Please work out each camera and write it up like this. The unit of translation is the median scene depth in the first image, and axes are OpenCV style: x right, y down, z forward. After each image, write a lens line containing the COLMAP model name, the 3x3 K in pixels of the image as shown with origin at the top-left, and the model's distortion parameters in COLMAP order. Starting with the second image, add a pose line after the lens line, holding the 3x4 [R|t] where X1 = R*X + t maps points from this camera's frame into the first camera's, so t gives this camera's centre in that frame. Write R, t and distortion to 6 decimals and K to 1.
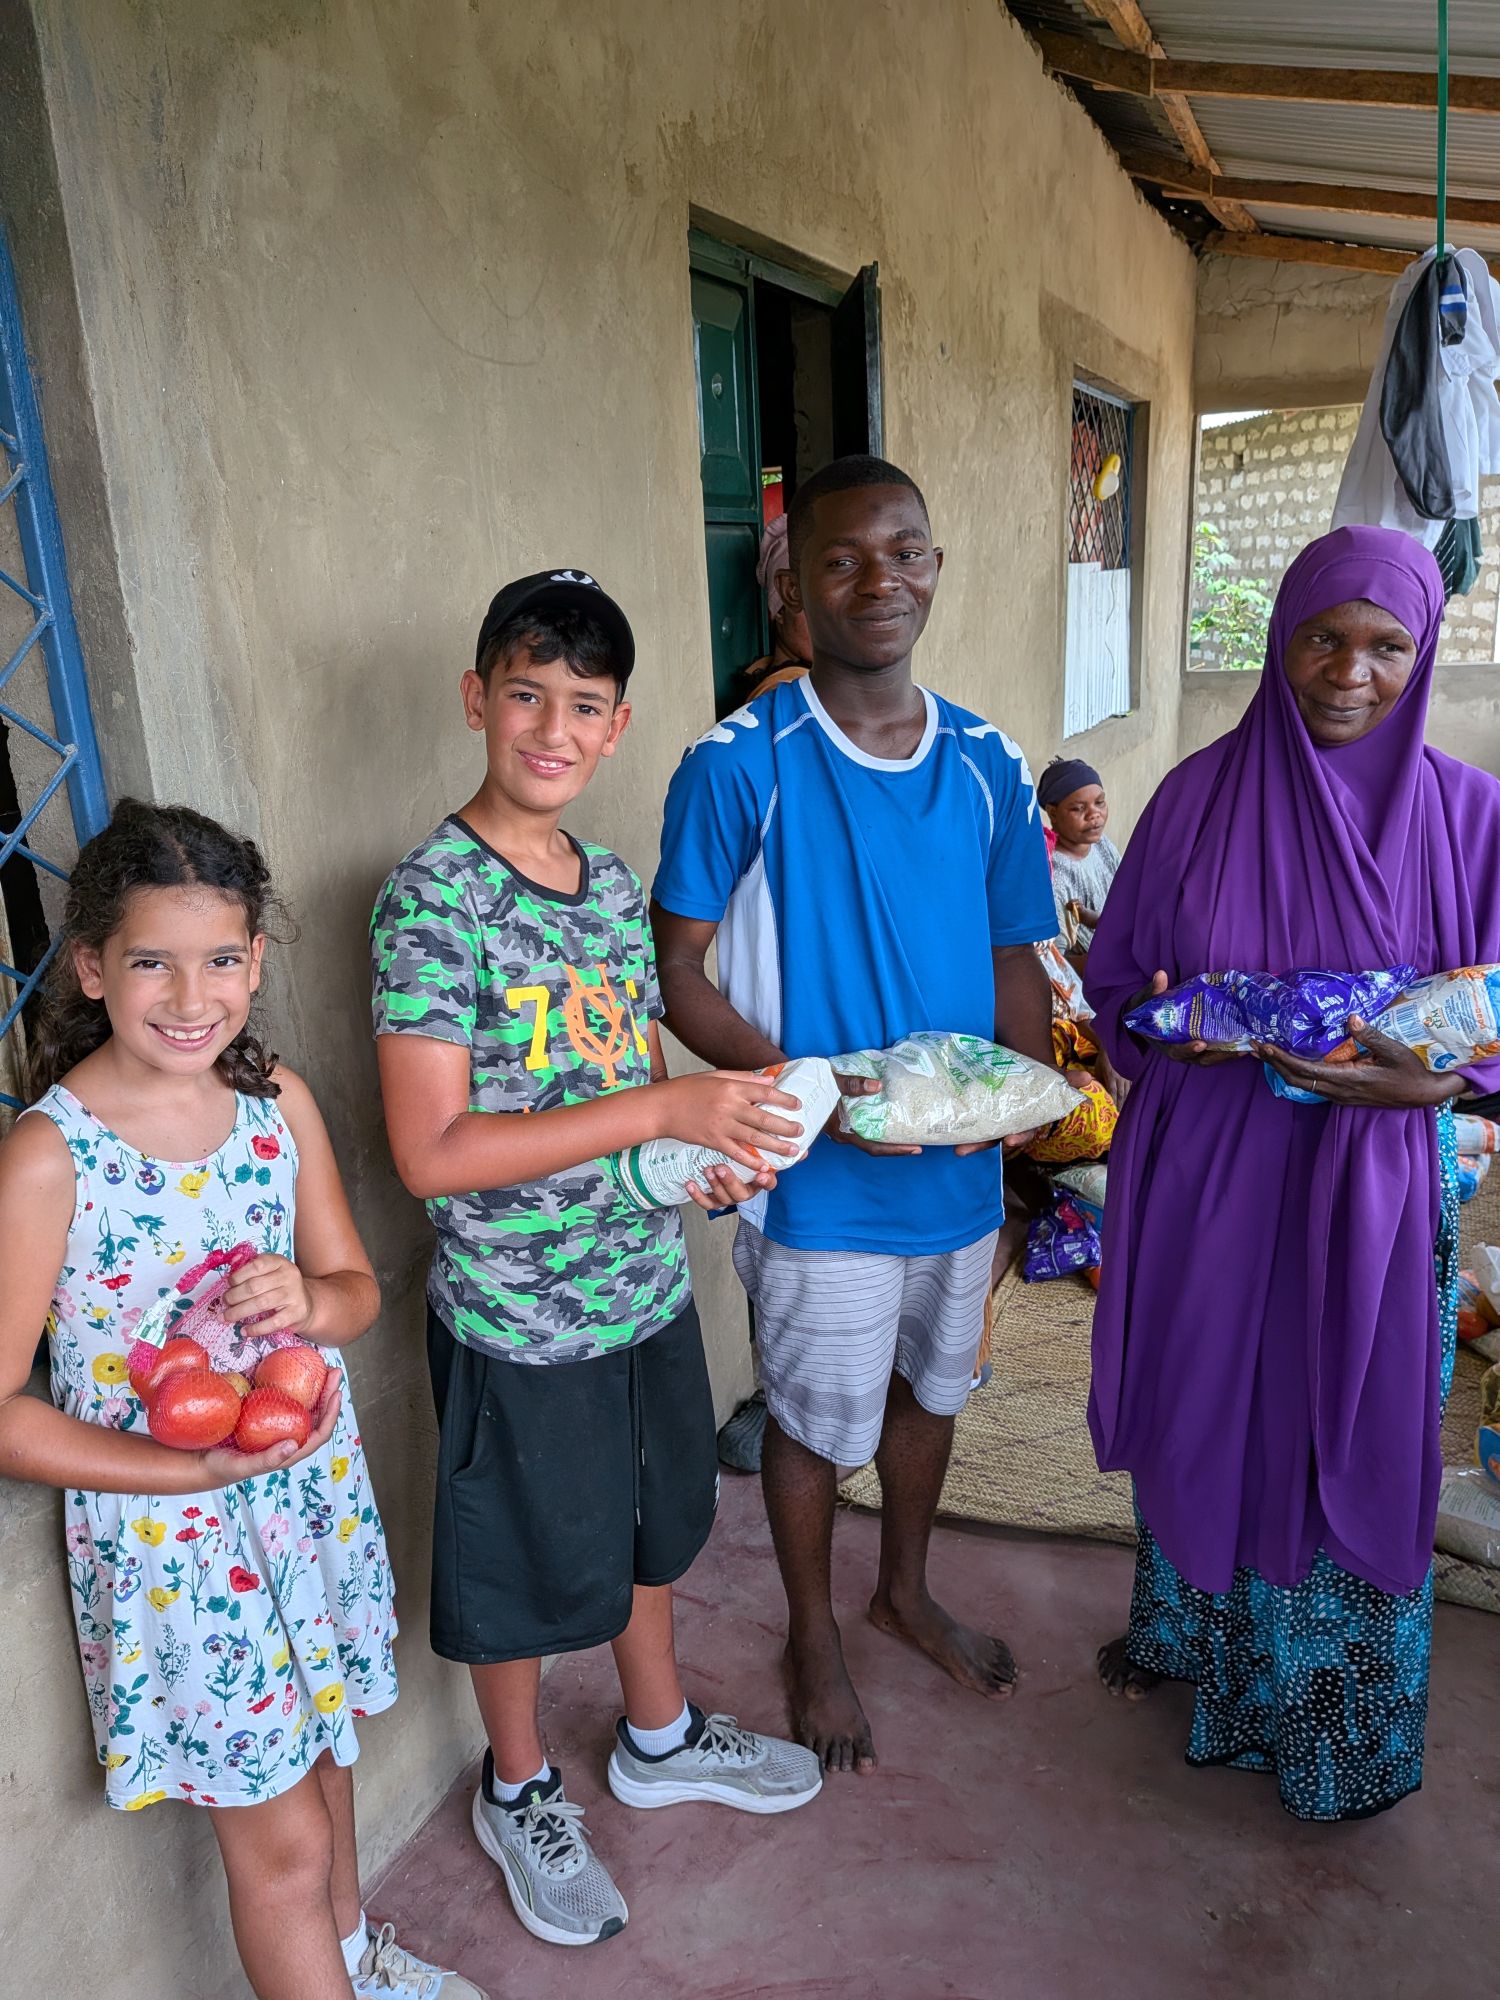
lens RADIAL K [[1467.4, 0, 712.8], [0, 1467.4, 1016.5], [0, 0, 1]] dist [0.007903, -0.027029]
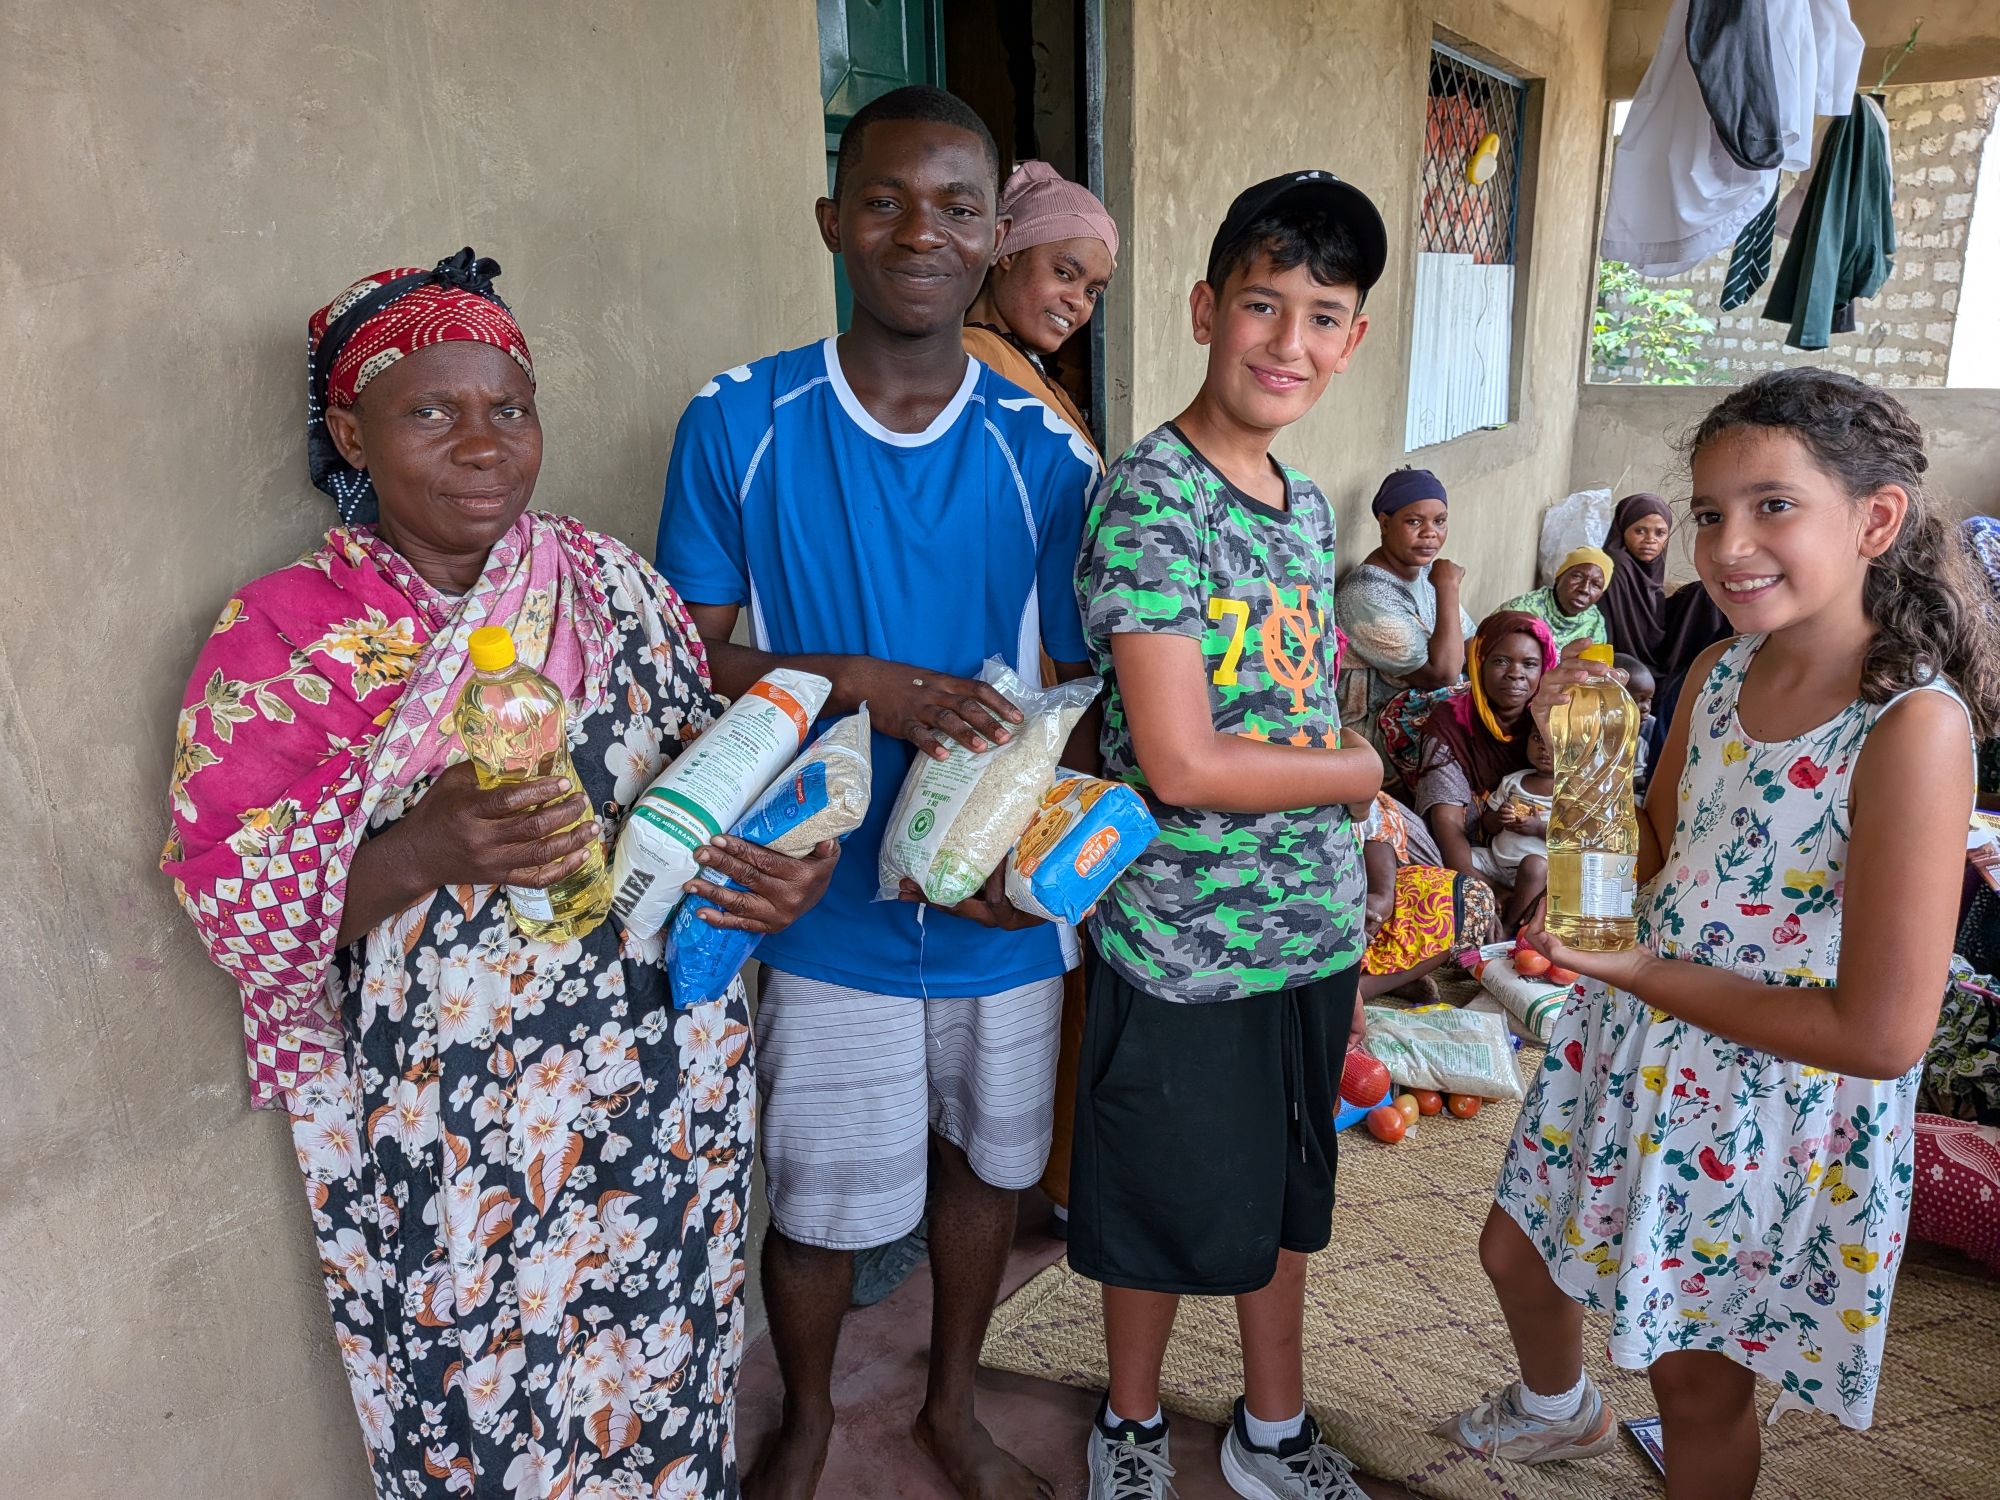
lens RADIAL K [[1467.4, 0, 1034.1], [0, 1467.4, 743.3], [0, 0, 1]] dist [0.007903, -0.027029]
pose [[0.995857, 0.053755, -0.073340, 0.136187], [-0.052753, 0.998487, 0.015537, -0.020988], [0.074065, -0.011603, 0.997186, 0.144328]]
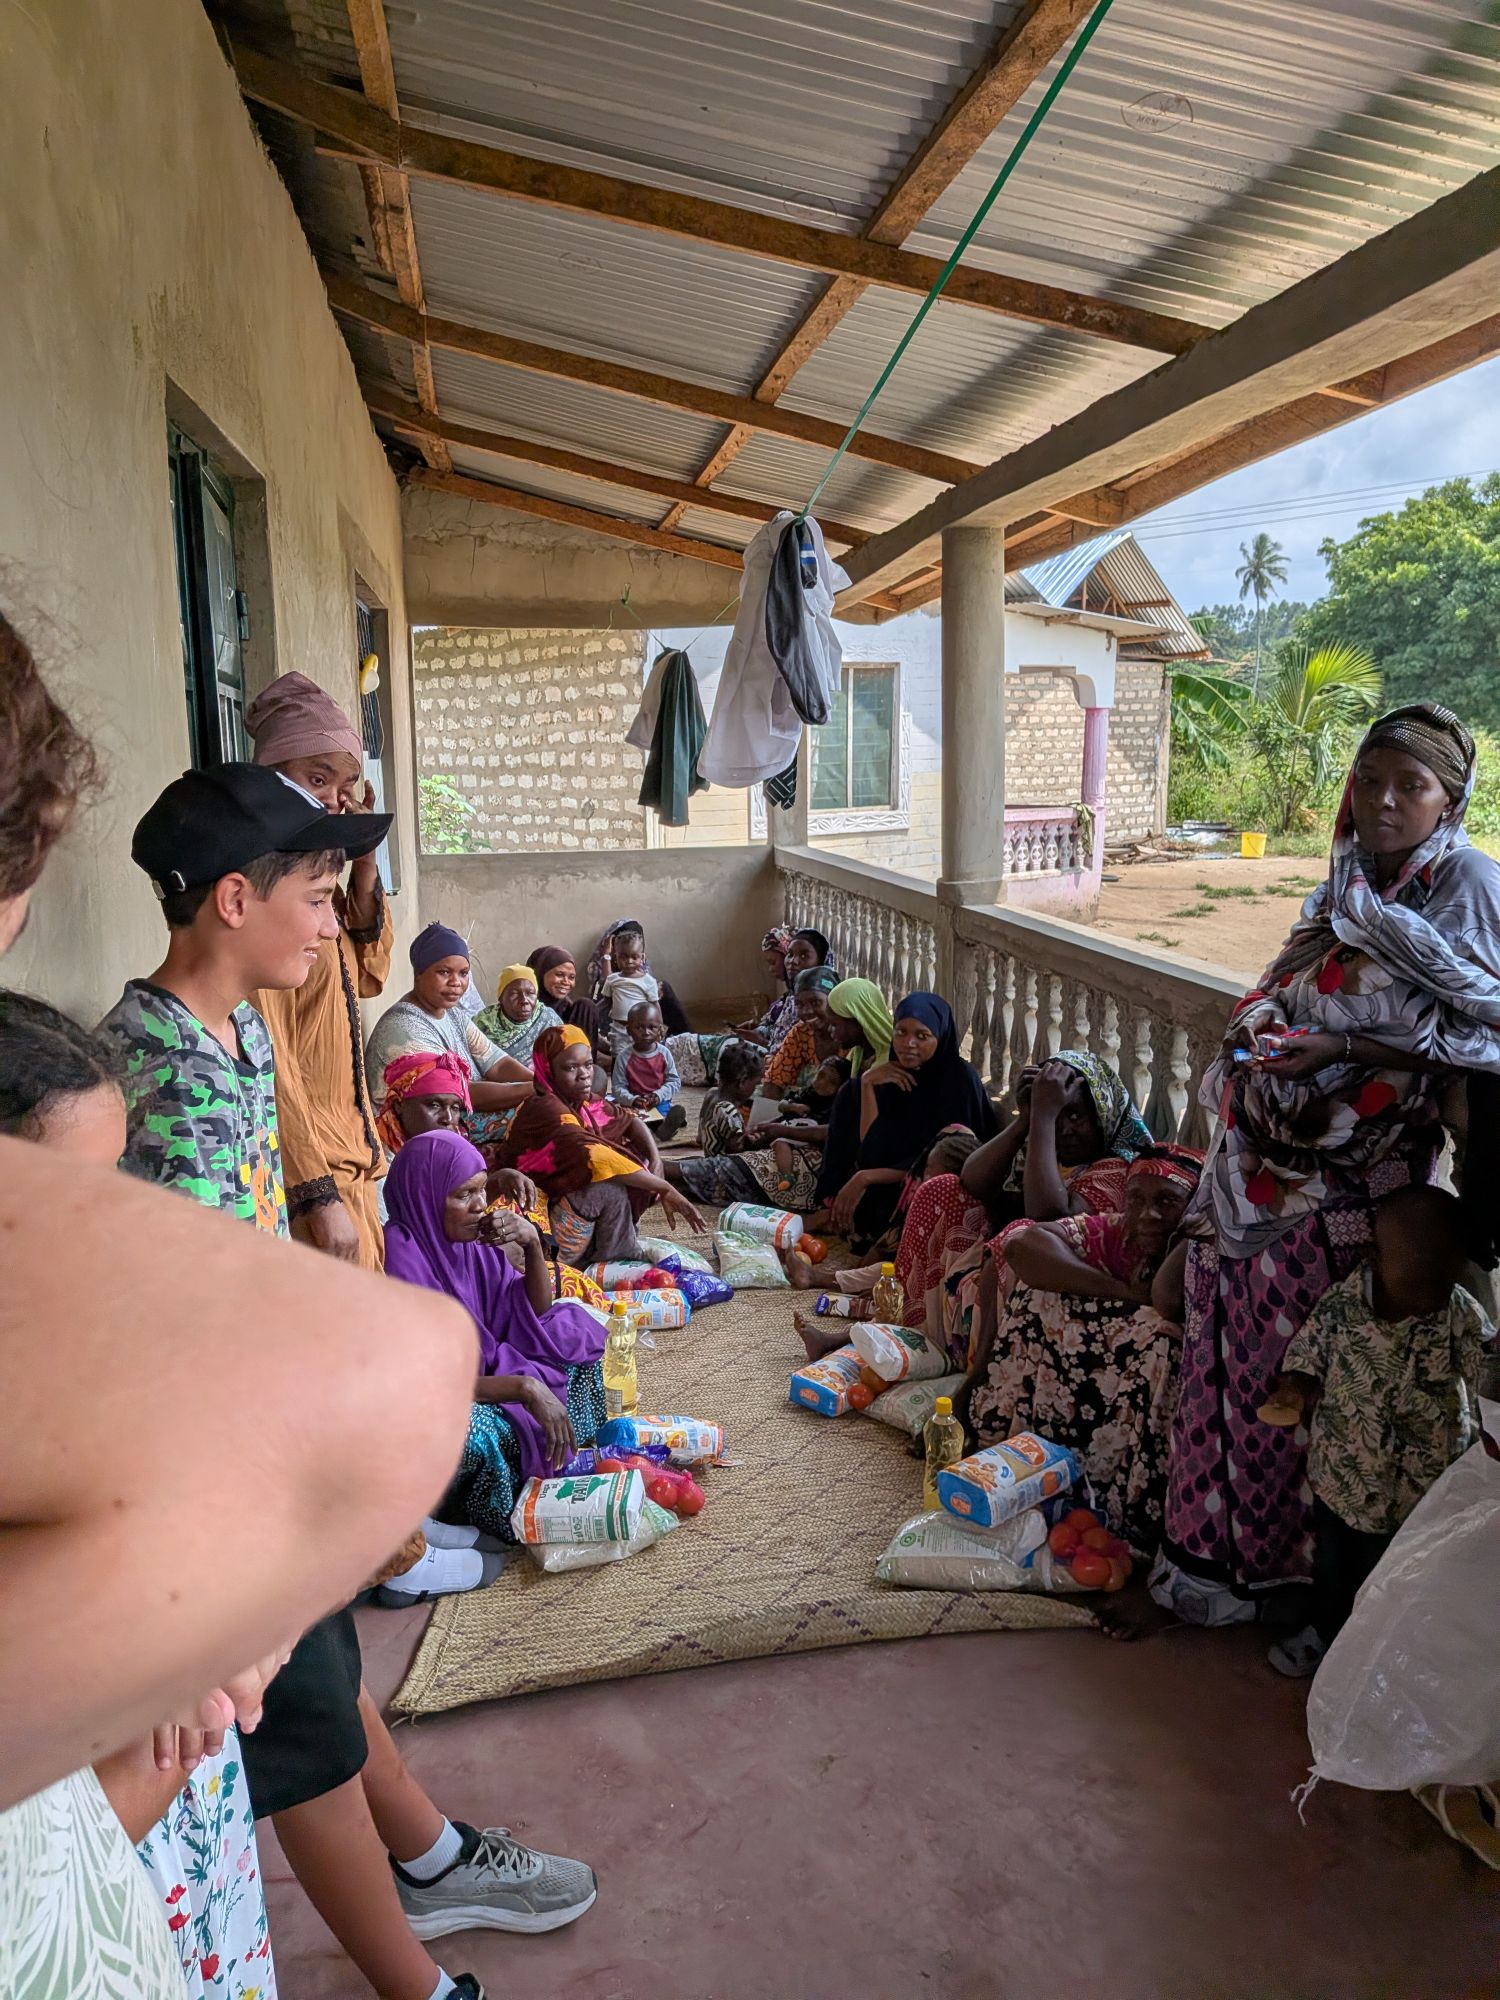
lens RADIAL K [[1467.4, 0, 730.3], [0, 1467.4, 974.5], [0, 0, 1]] dist [0.007903, -0.027029]
pose [[0.831611, -0.044008, 0.553613, -0.183822], [0.128859, 0.984941, -0.115271, 0.000877], [-0.540203, 0.167199, 0.824758, 0.041002]]
